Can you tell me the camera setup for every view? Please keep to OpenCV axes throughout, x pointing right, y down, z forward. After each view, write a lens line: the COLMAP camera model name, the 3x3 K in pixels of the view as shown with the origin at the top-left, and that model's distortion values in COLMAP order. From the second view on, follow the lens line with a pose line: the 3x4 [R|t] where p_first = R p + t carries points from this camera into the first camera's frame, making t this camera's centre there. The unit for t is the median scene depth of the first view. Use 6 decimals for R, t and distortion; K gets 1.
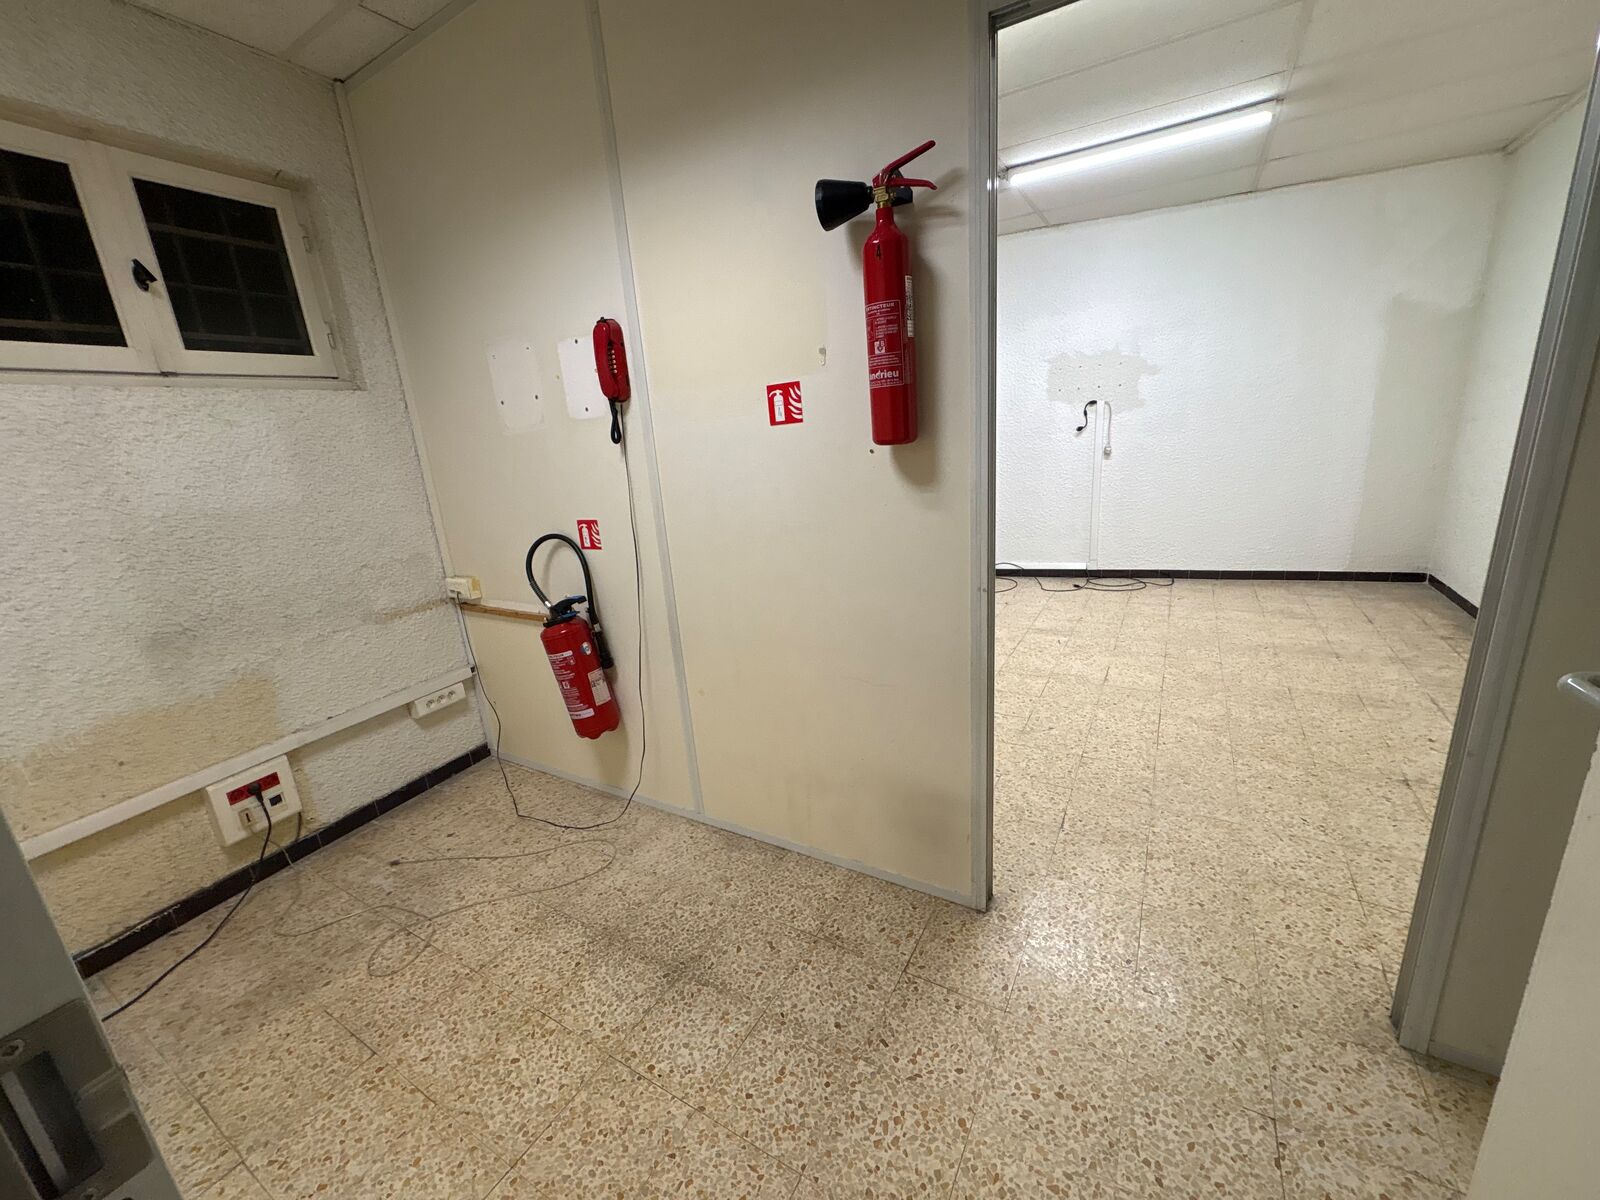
lens RADIAL K [[631.6, 0, 800.0], [0, 631.6, 600.0], [0, 0, 1]] dist [-0.000032, 0.000015]
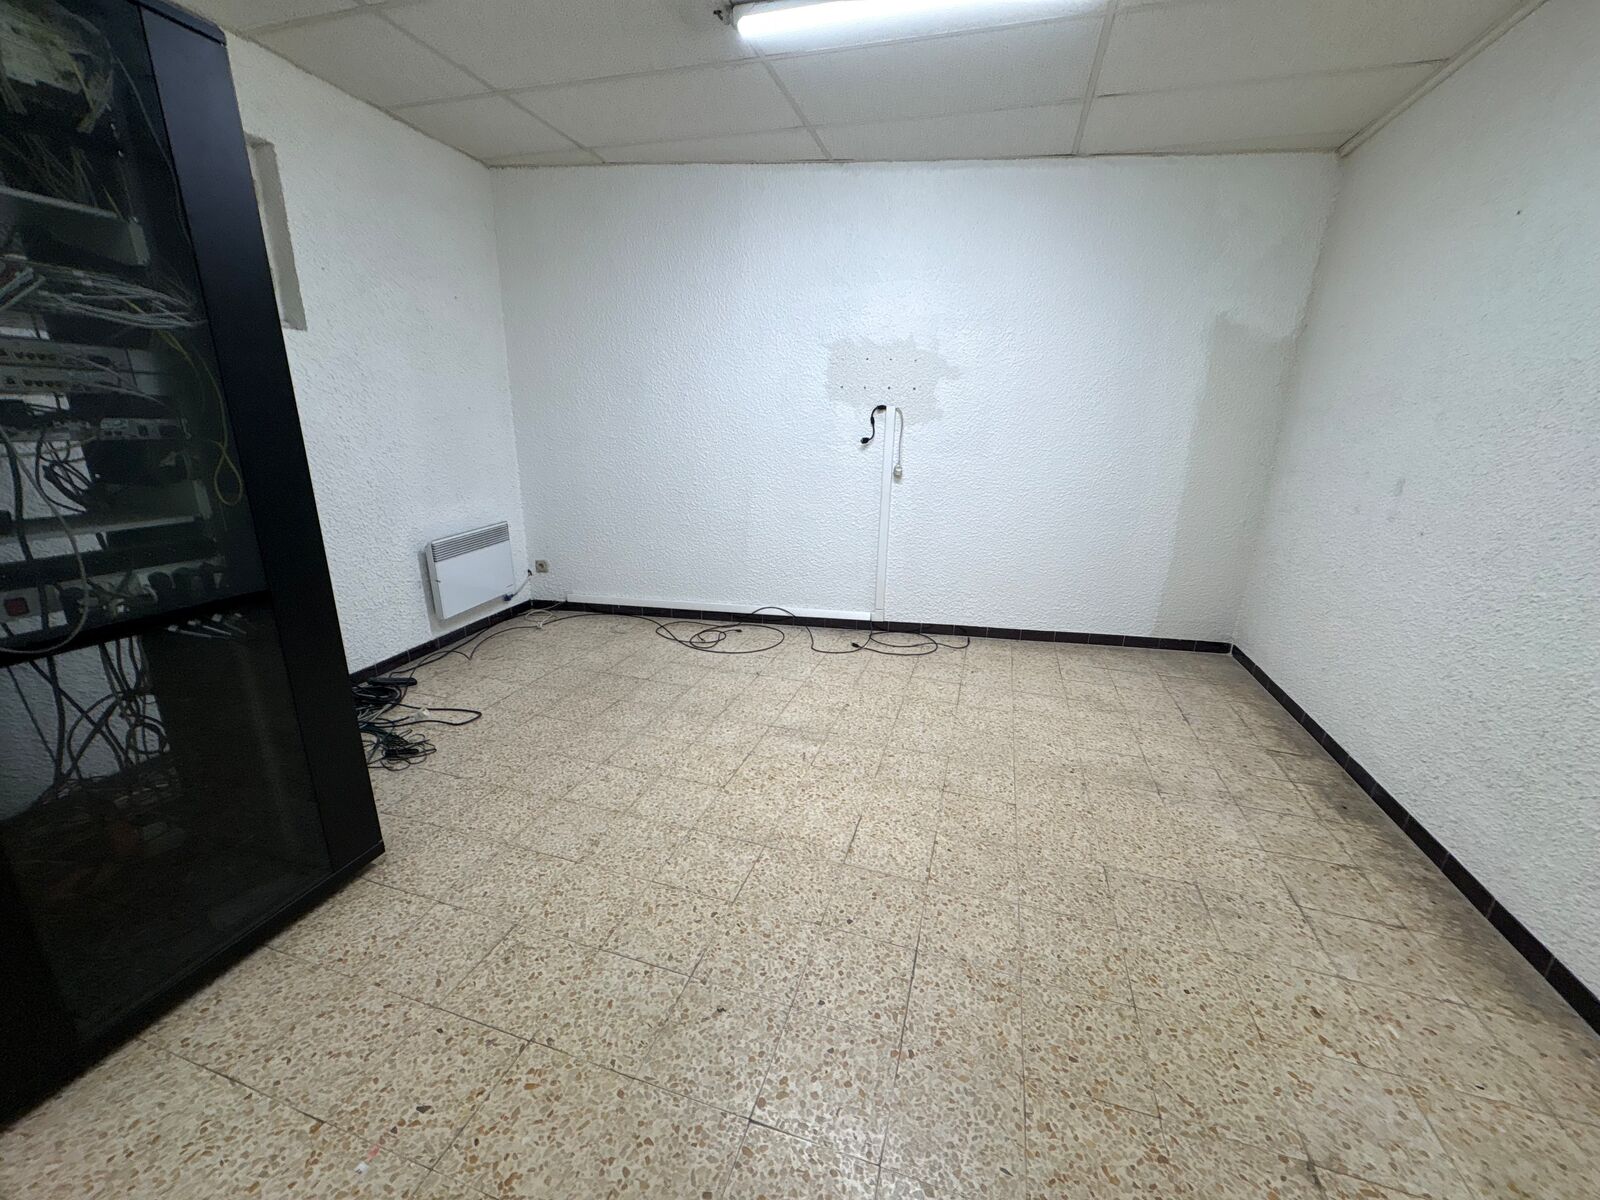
lens RADIAL K [[631.6, 0, 800.0], [0, 631.6, 600.0], [0, 0, 1]] dist [-0.000032, 0.000015]
pose [[0.969003, 0.028524, 0.245398, 0.218595], [-0.031256, 0.999485, 0.007243, -0.096228], [-0.245065, -0.014688, 0.969395, 0.326287]]
